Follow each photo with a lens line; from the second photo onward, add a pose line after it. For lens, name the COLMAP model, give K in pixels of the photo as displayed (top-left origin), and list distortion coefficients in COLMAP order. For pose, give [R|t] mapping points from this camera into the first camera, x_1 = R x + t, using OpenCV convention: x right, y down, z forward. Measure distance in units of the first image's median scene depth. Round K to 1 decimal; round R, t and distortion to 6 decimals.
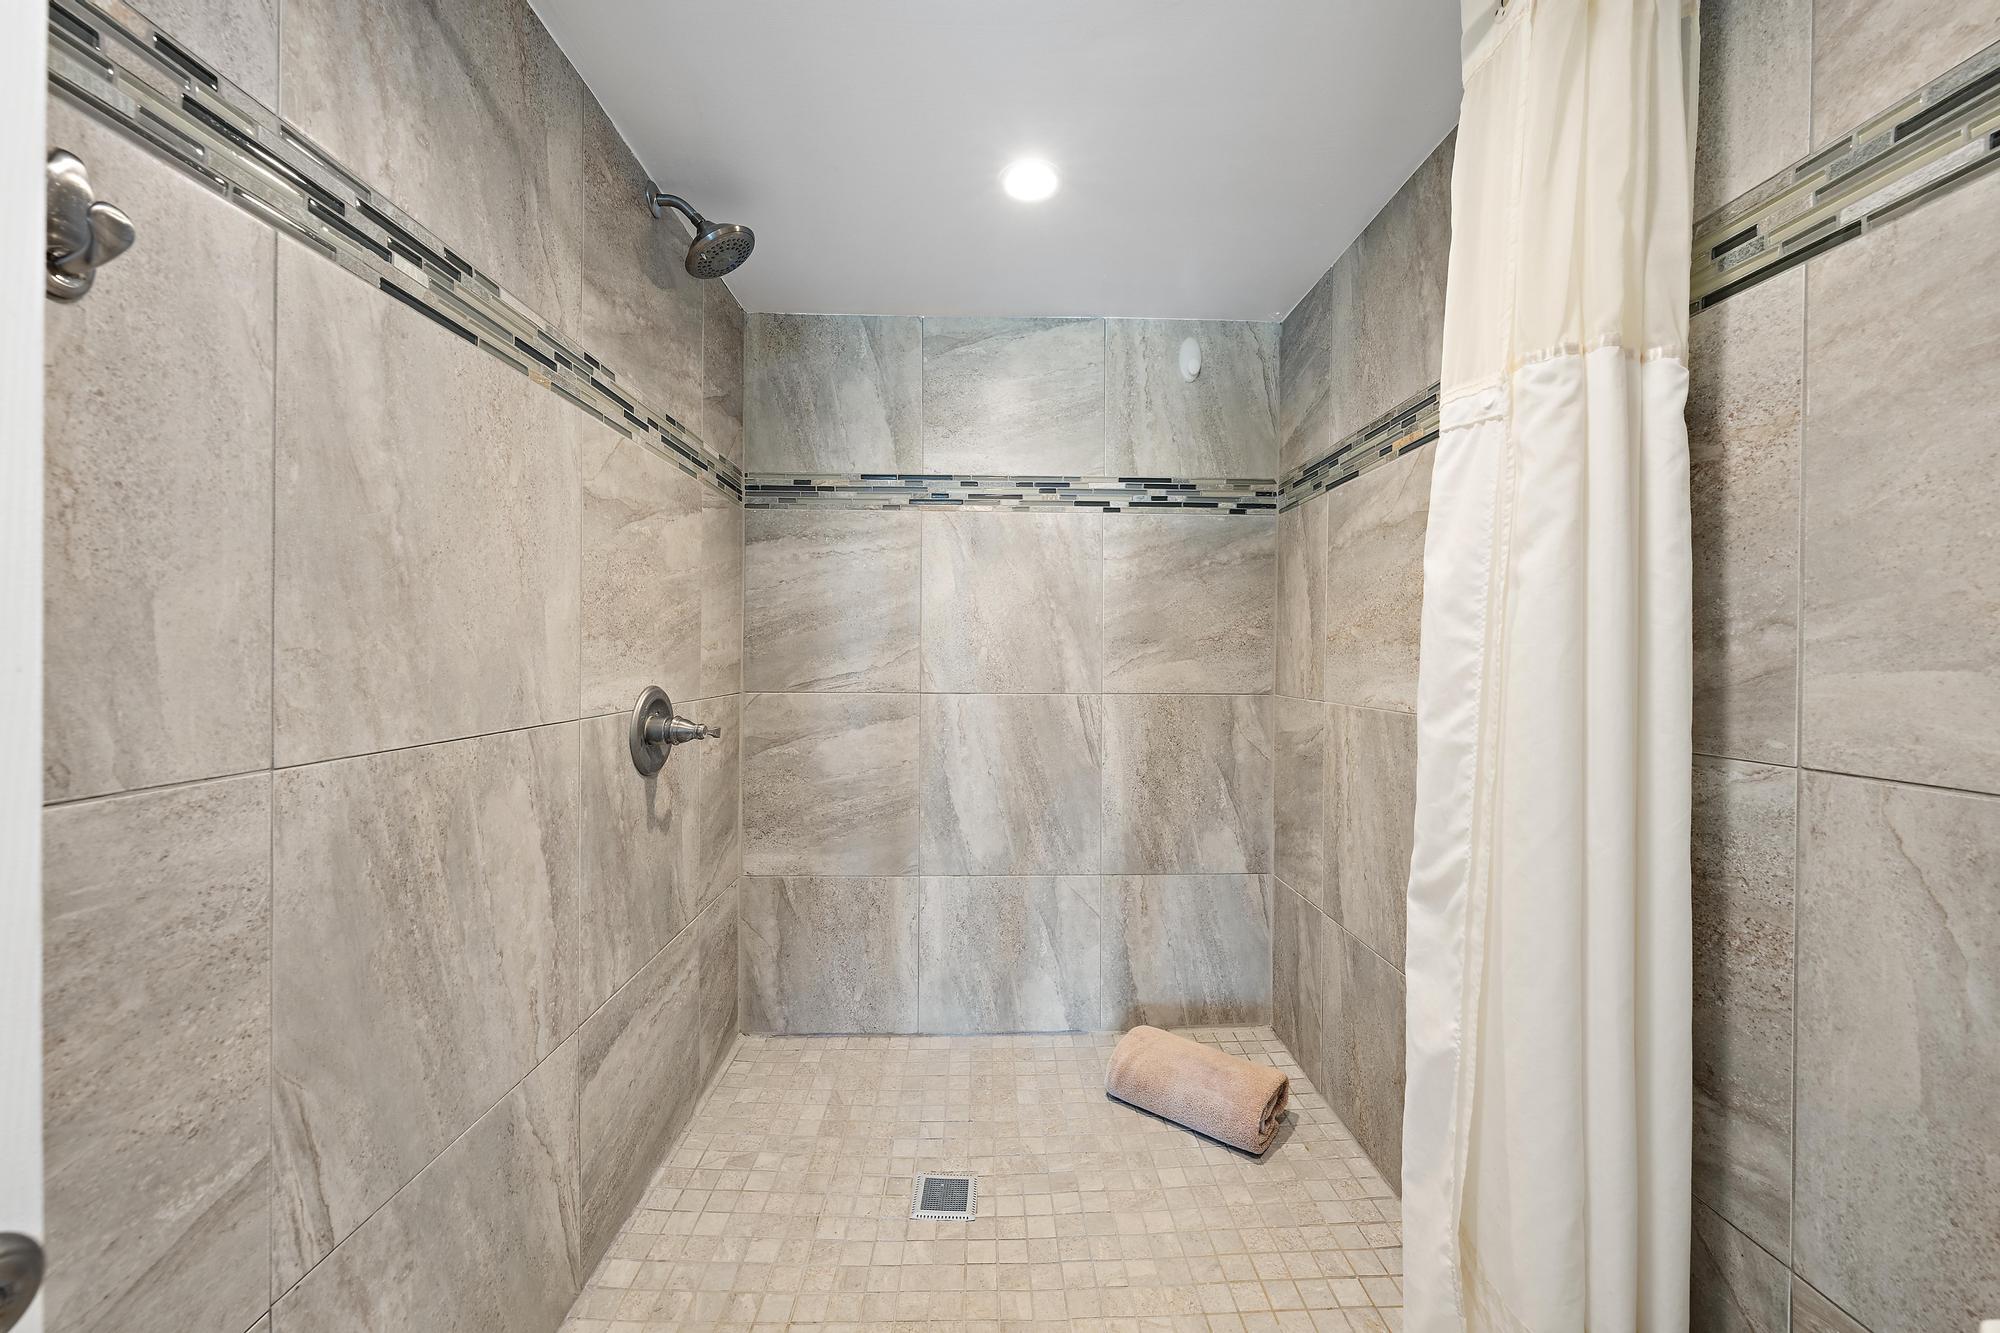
lens RADIAL K [[718.9, 0, 1004.0], [0, 718.9, 648.2], [0, 0, 1]] dist [-0.001056, -0.000056]
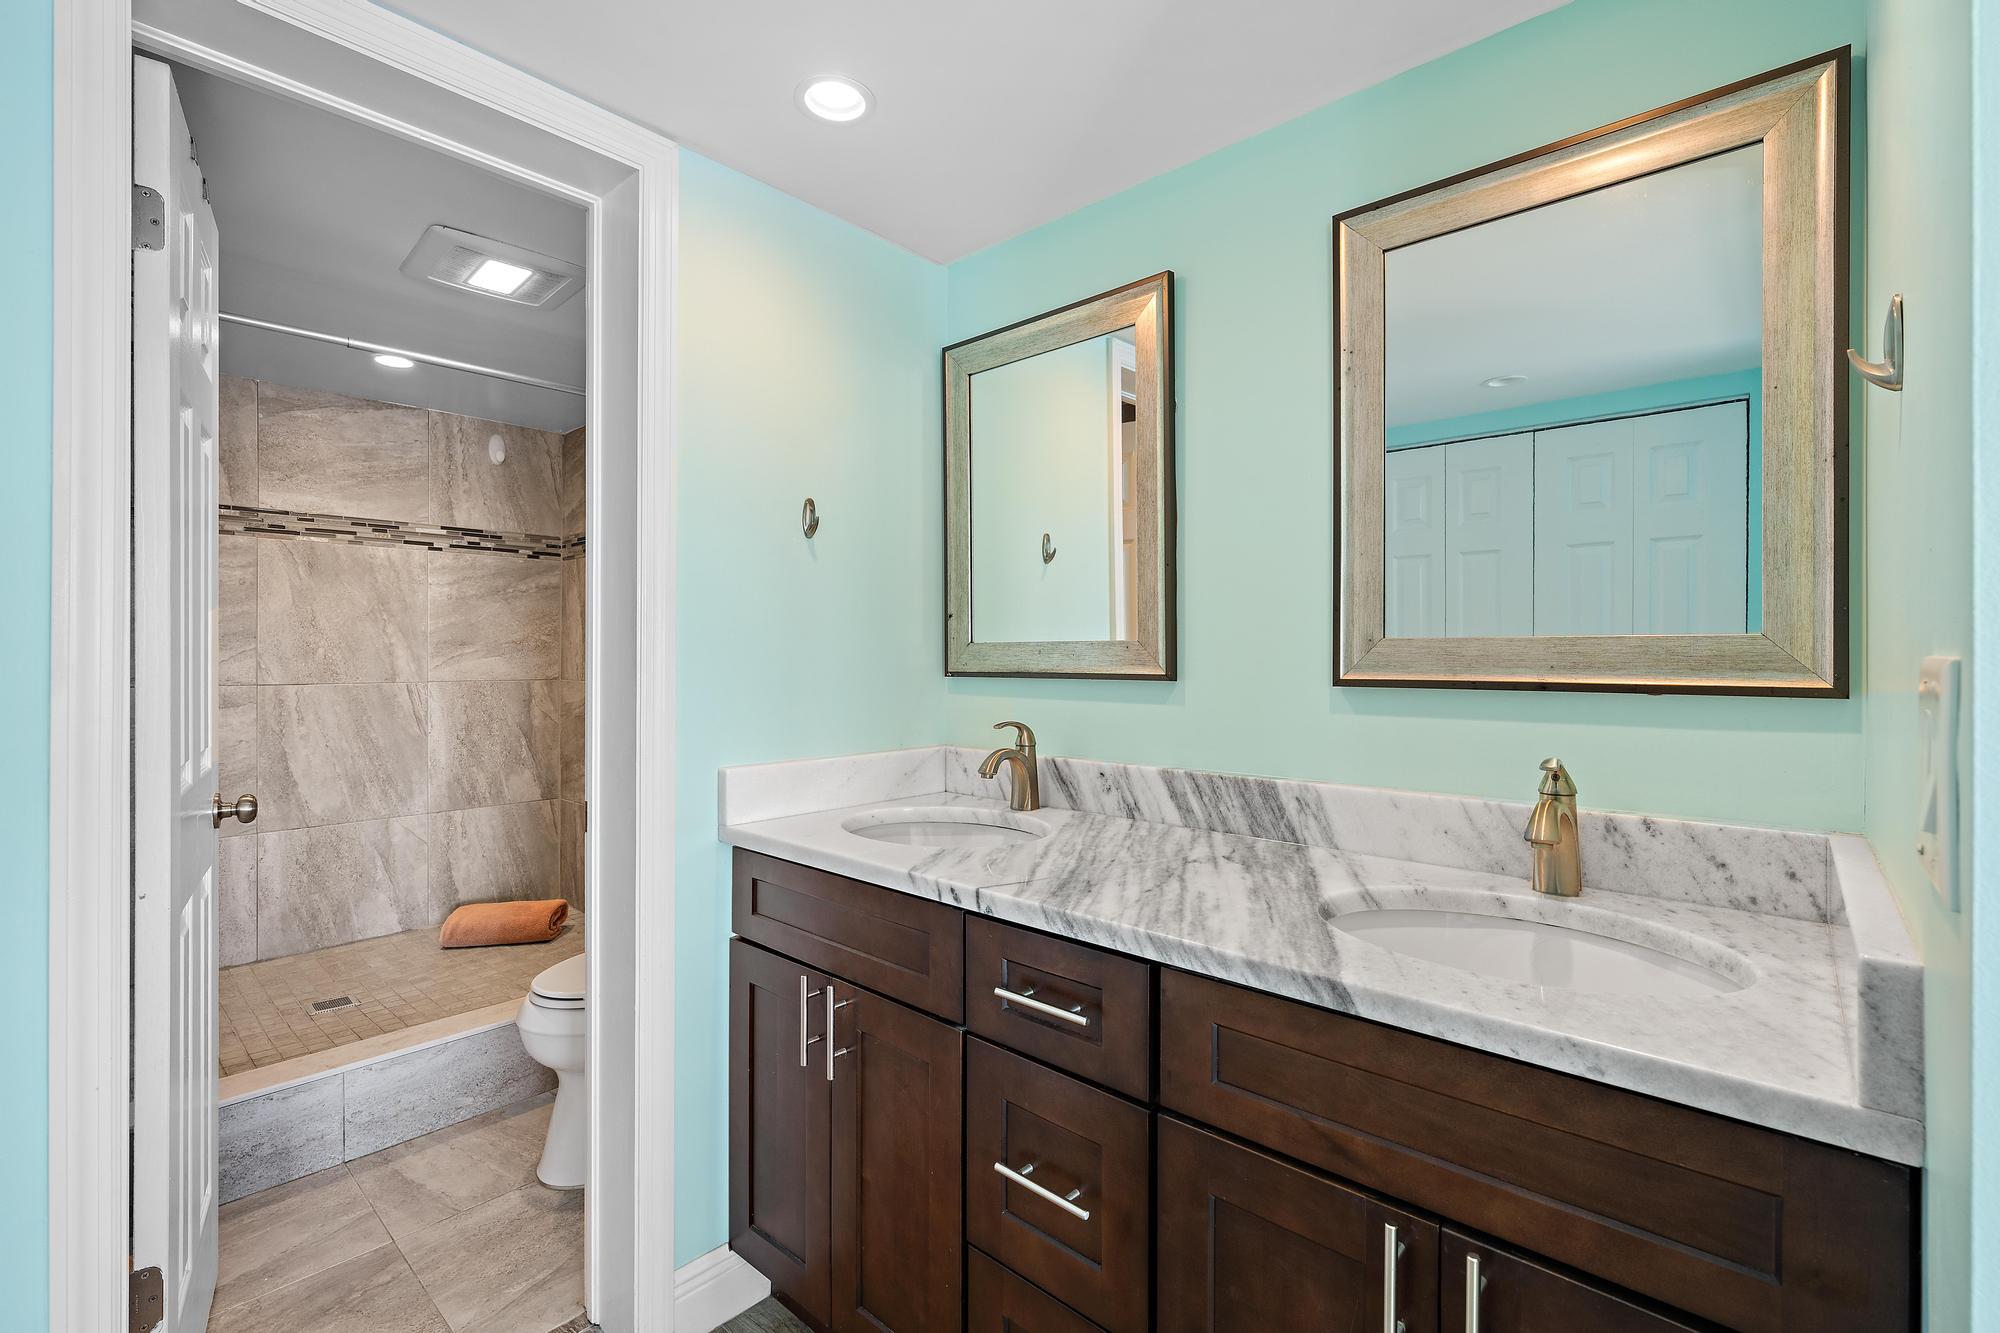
lens RADIAL K [[881.8, 0, 1000.0], [0, 881.8, 666.5], [0, 0, 1]] dist [0.001157, -0.000102]
pose [[0.695734, -0.013444, 0.718174, -0.316020], [-0.006589, 0.999663, 0.025096, -0.015827], [-0.718270, -0.022192, 0.695411, -0.965672]]
